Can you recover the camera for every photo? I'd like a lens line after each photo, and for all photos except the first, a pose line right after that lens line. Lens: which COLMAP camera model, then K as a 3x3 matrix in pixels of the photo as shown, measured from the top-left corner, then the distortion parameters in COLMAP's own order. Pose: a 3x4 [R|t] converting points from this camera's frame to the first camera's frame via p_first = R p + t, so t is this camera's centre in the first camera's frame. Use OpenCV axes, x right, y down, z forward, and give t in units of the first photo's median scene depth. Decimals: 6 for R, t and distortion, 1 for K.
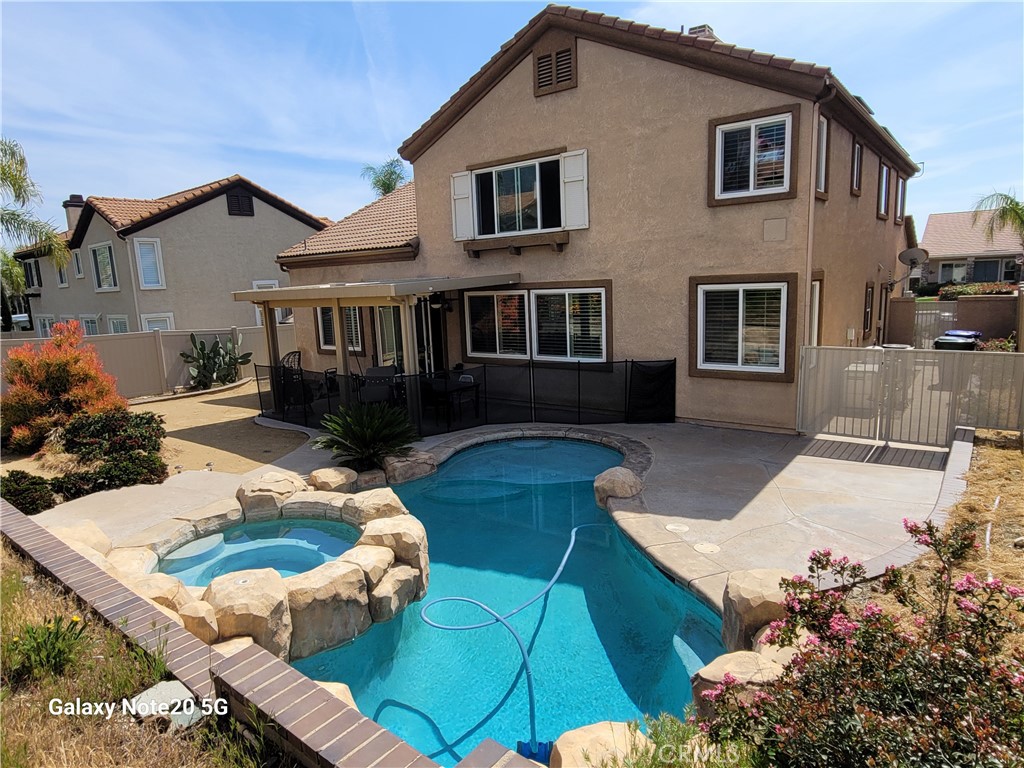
lens RADIAL K [[615.7, 0, 512.0], [0, 615.7, 384.0], [0, 0, 1]] dist [-0.003674, 0.002612]
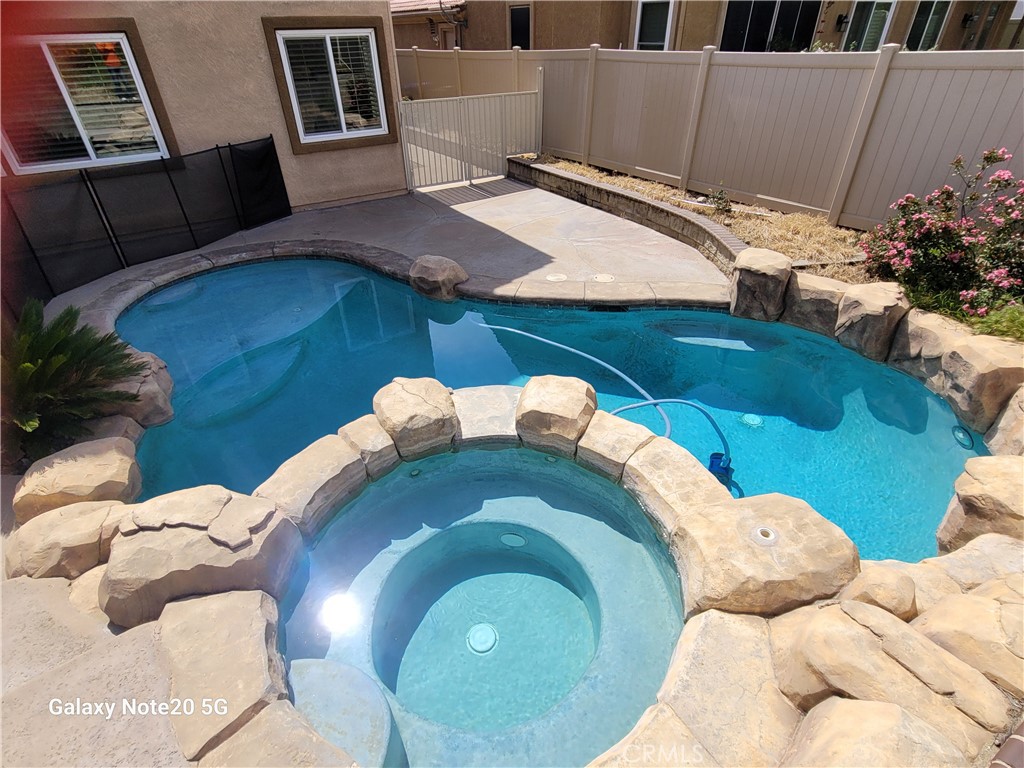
lens RADIAL K [[509.7, 0, 512.0], [0, 509.7, 384.0], [0, 0, 1]] dist [0.001687, -0.000706]
pose [[0.363565, -0.505188, 0.782691, -0.343313], [0.157685, 0.861435, 0.482768, -0.034132], [-0.918126, -0.052099, 0.392848, 0.418686]]
